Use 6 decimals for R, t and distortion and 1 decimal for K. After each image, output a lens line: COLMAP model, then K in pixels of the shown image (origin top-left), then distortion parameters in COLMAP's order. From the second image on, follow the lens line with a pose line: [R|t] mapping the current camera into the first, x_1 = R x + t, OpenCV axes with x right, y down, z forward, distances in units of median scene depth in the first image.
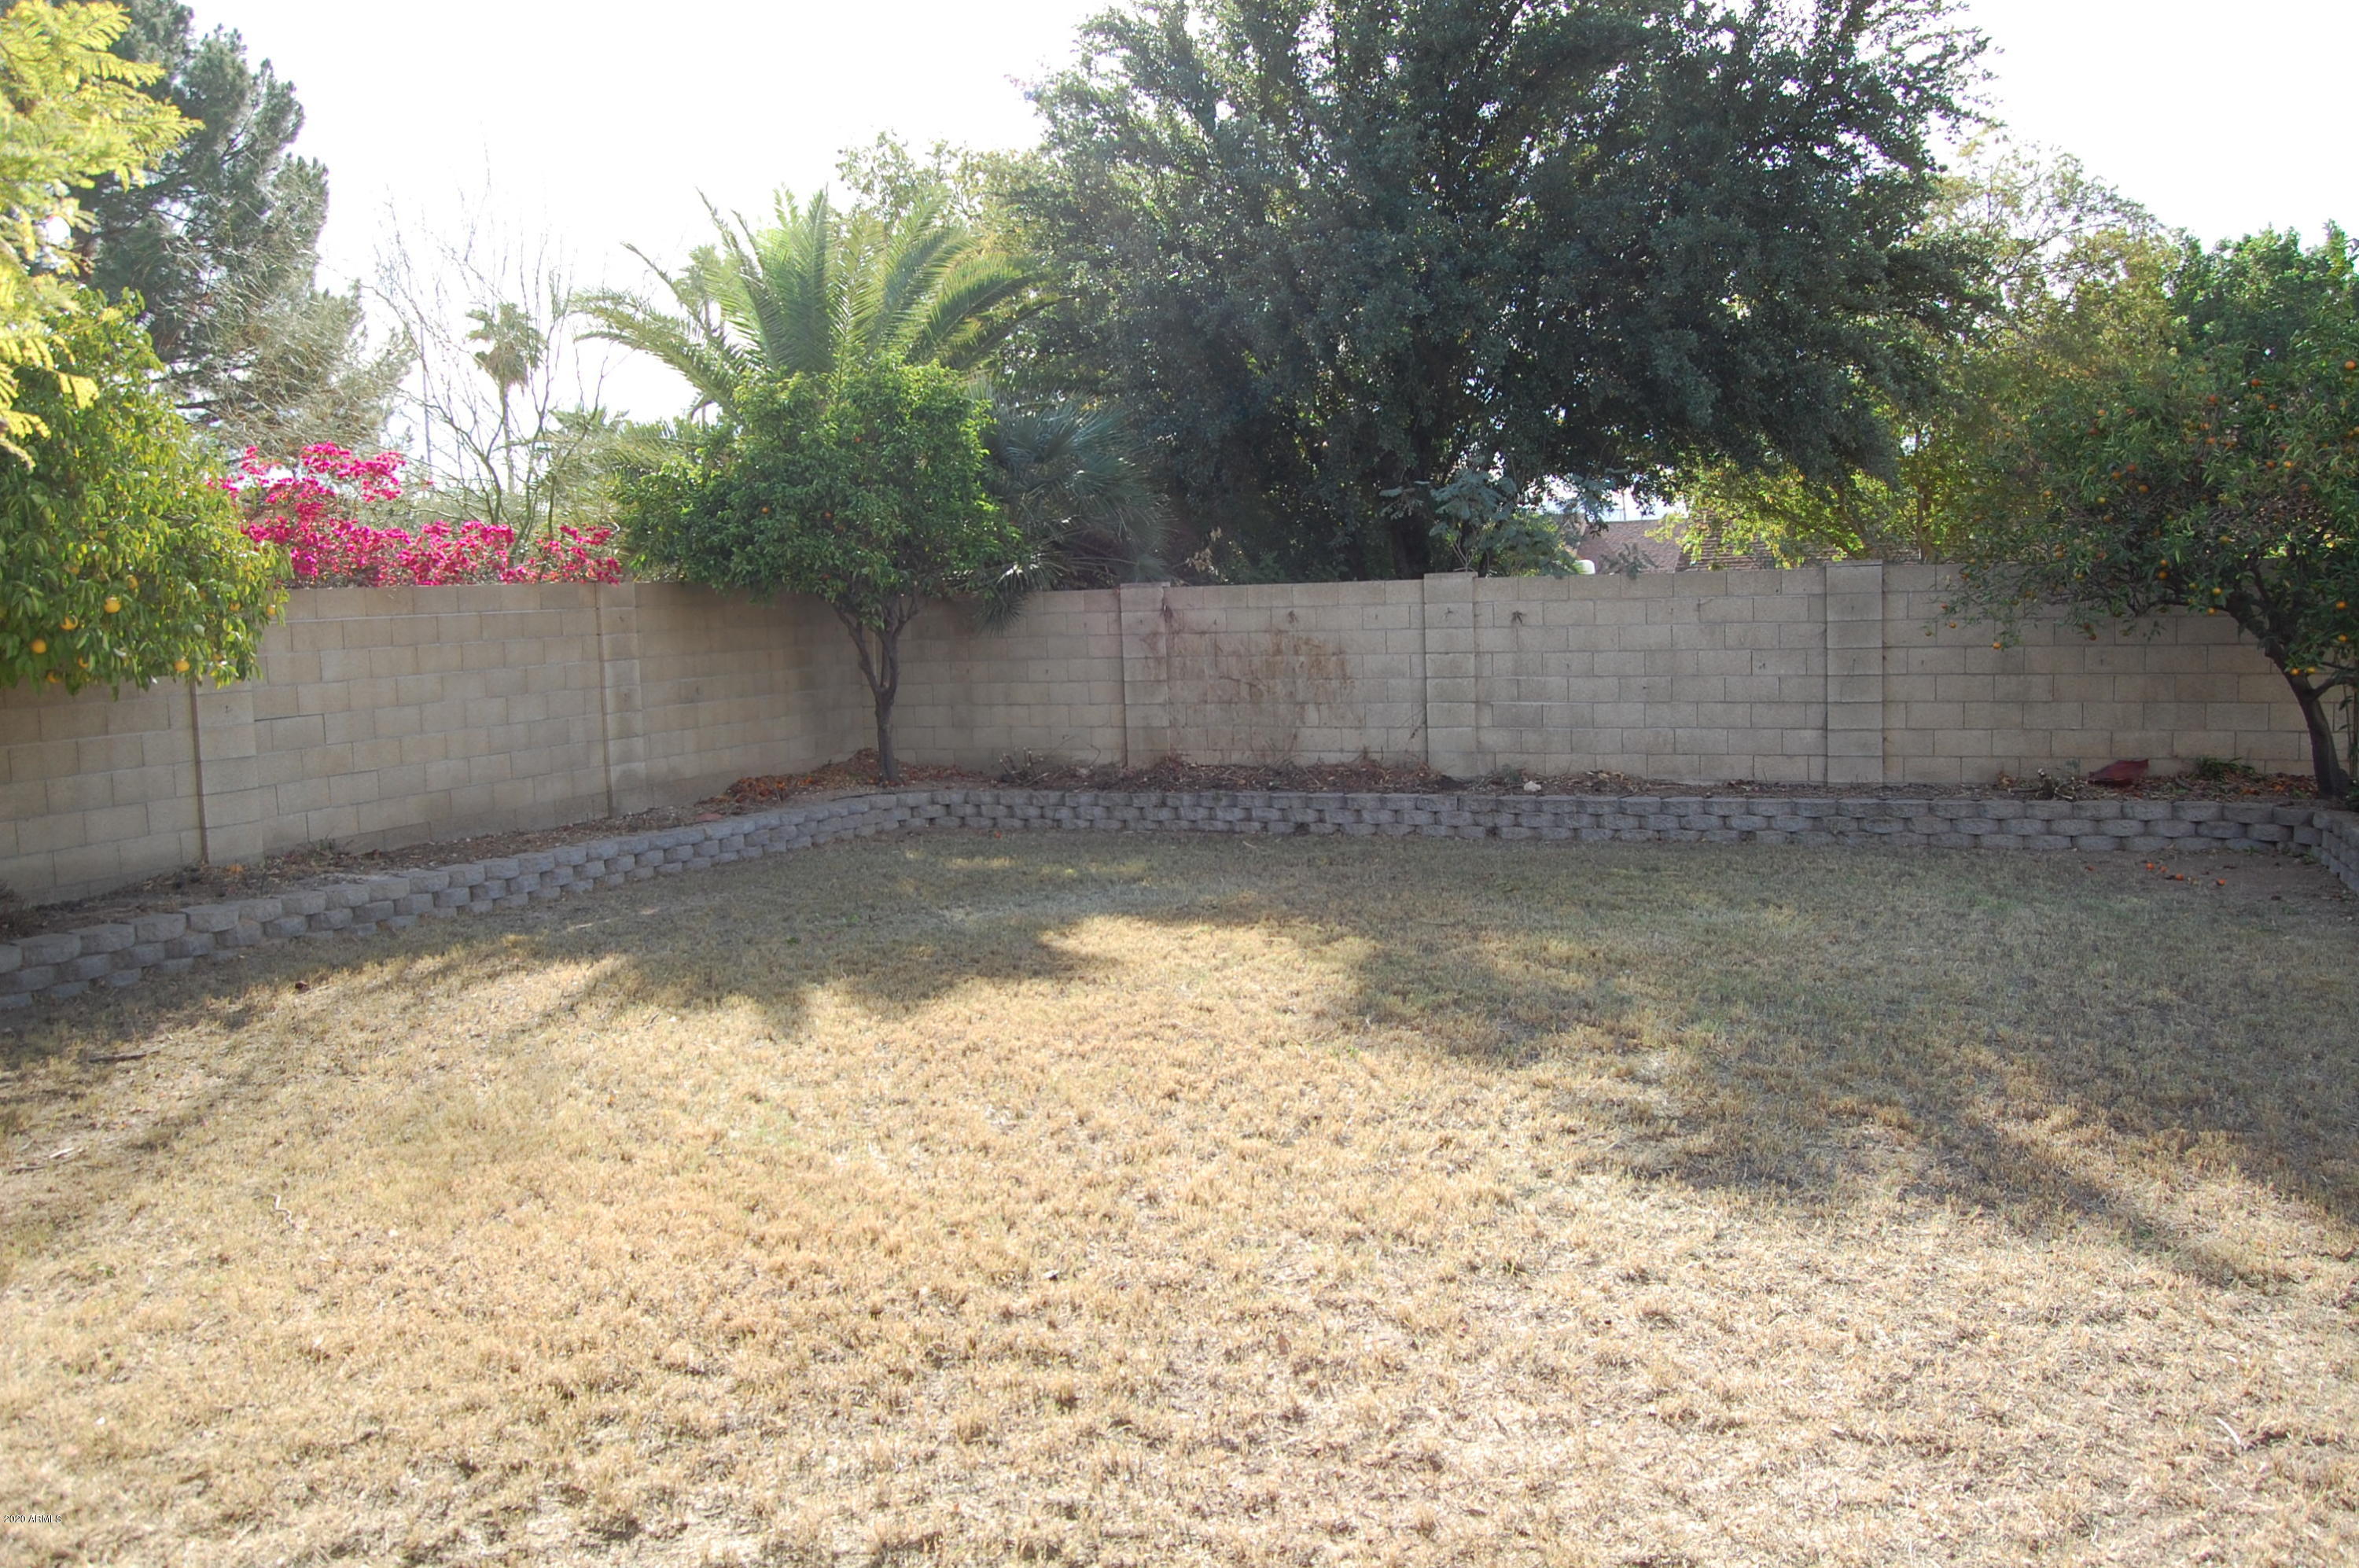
lens RADIAL K [[1870.4, 0, 1195.2], [0, 1870.4, 786.7], [0, 0, 1]] dist [-0.070355, 0.015828]
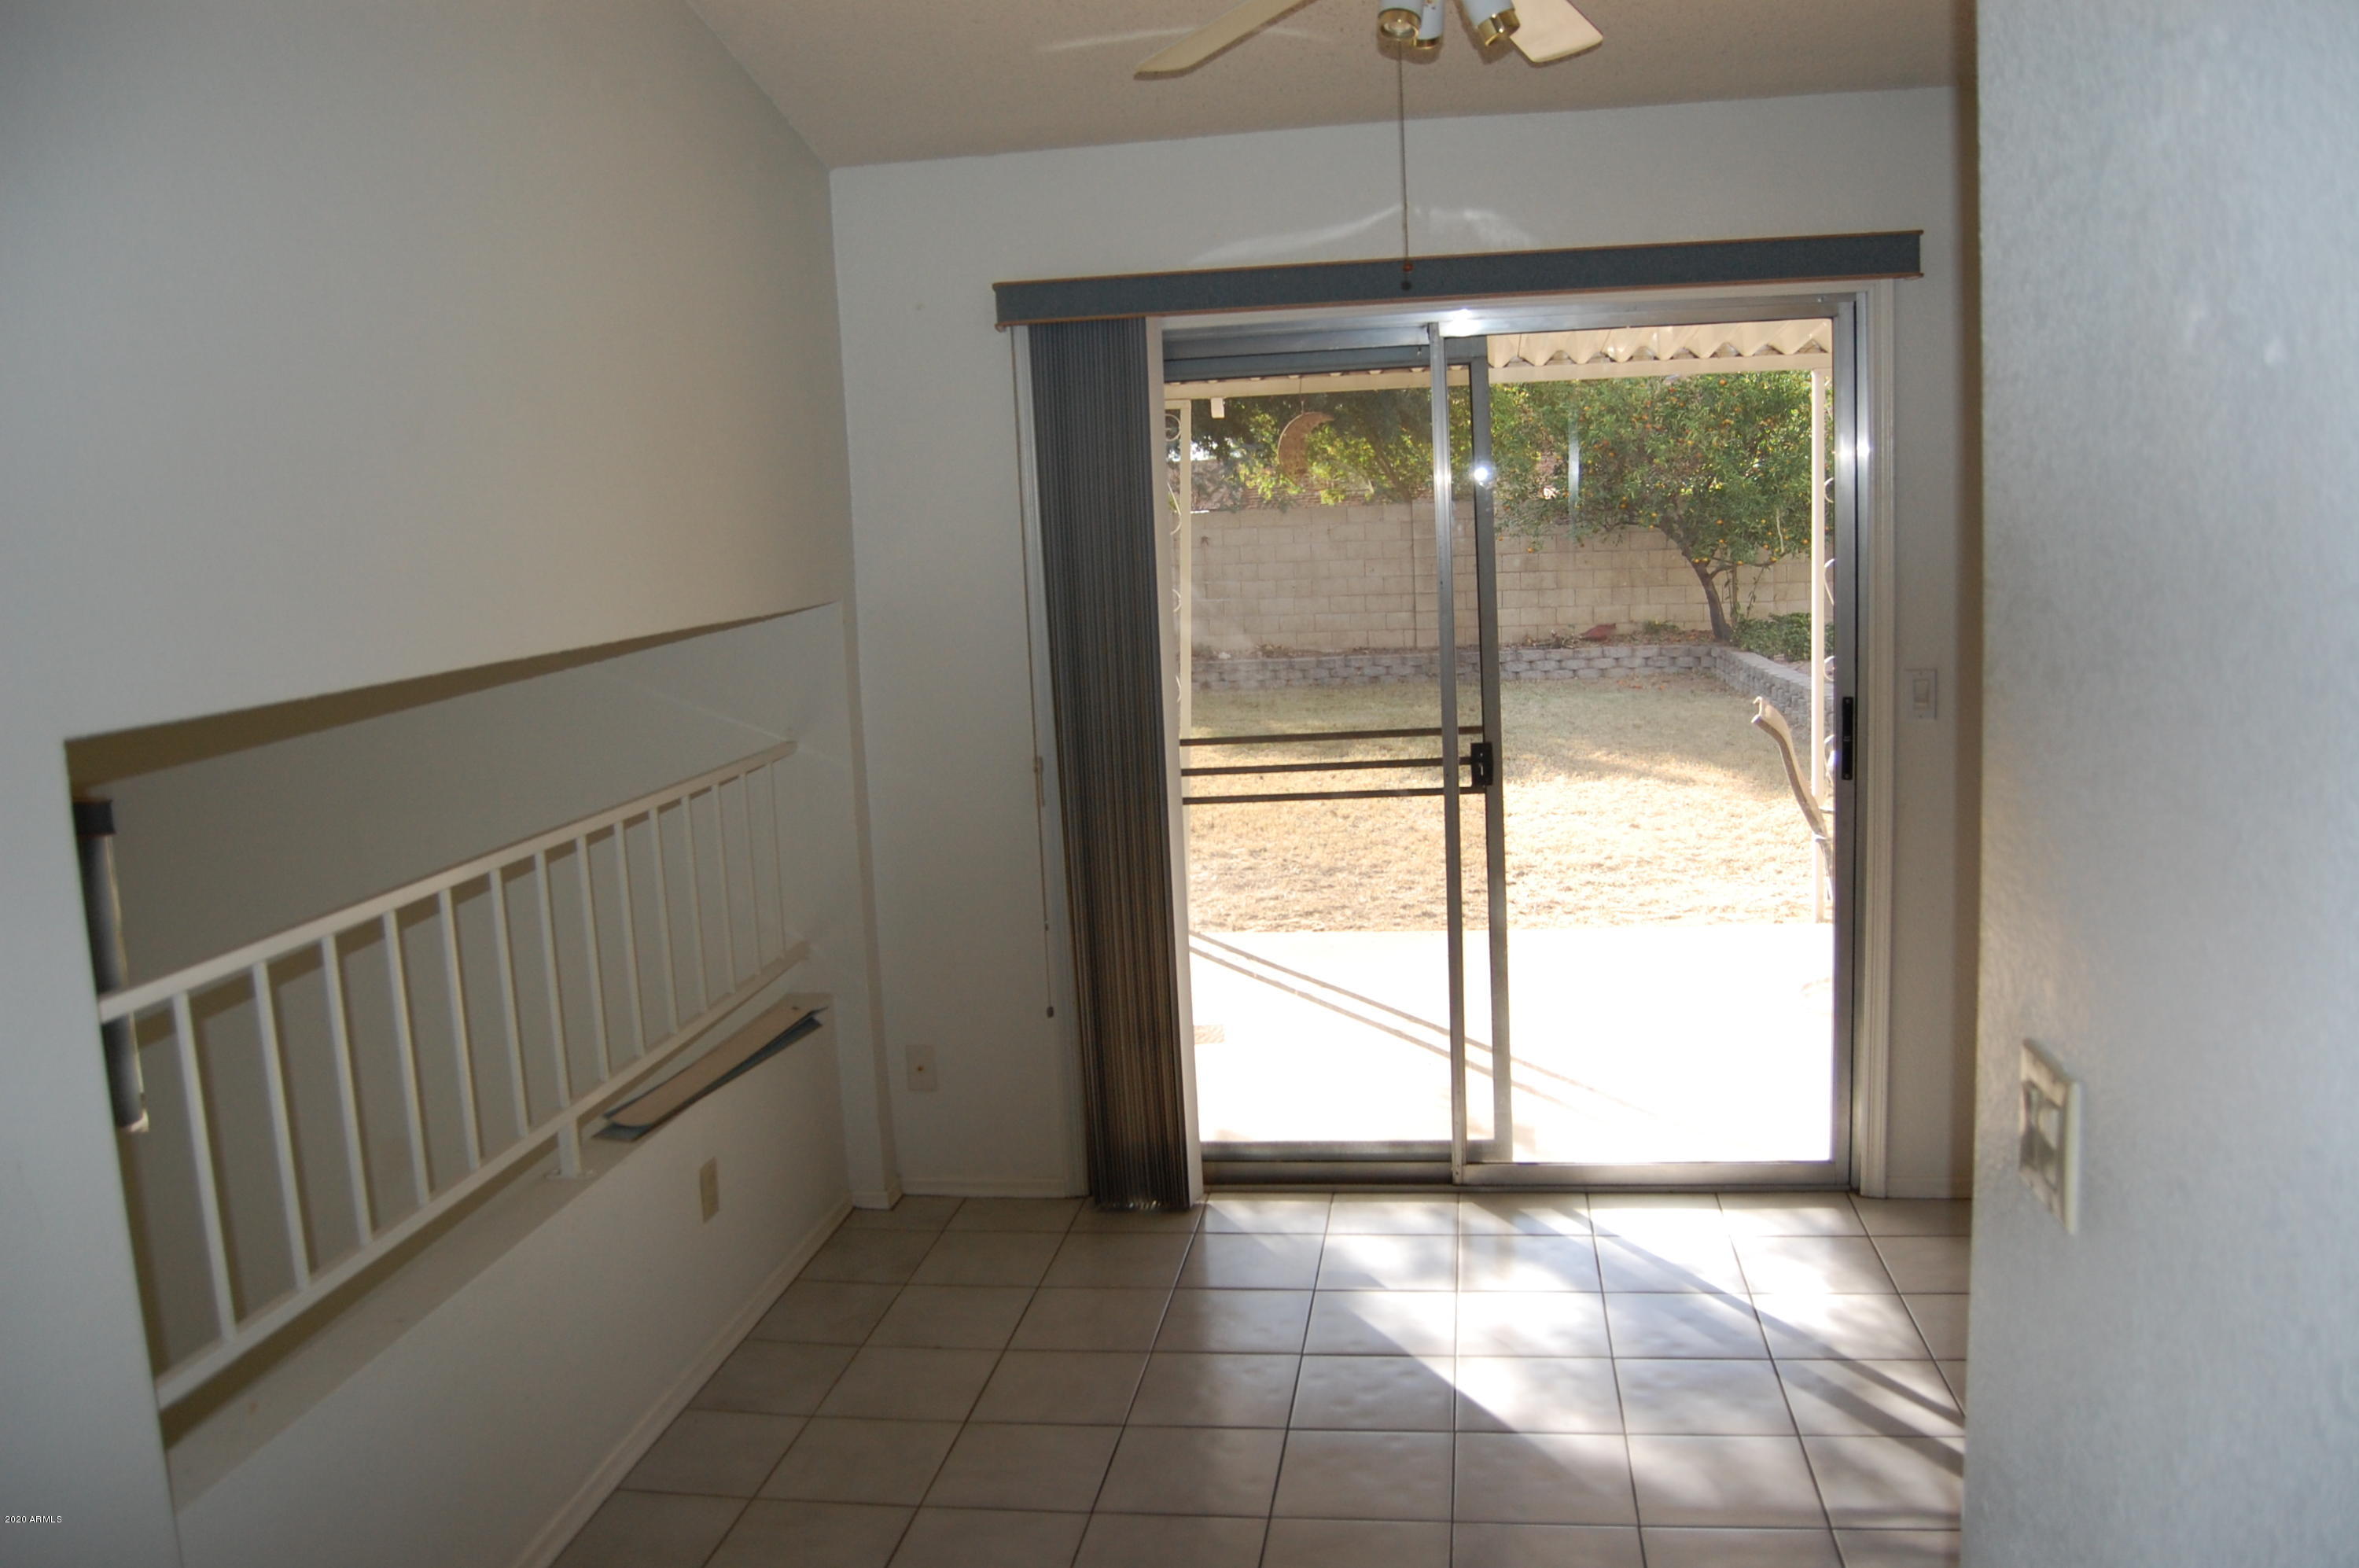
lens RADIAL K [[1870.4, 0, 1173.3], [0, 1870.4, 782.7], [0, 0, 1]] dist [-0.070355, 0.015828]
pose [[0.966111, -0.044640, 0.254238, -0.256638], [0.037084, 0.998719, 0.034436, 0.051747], [-0.255449, -0.023840, 0.966529, -0.444772]]
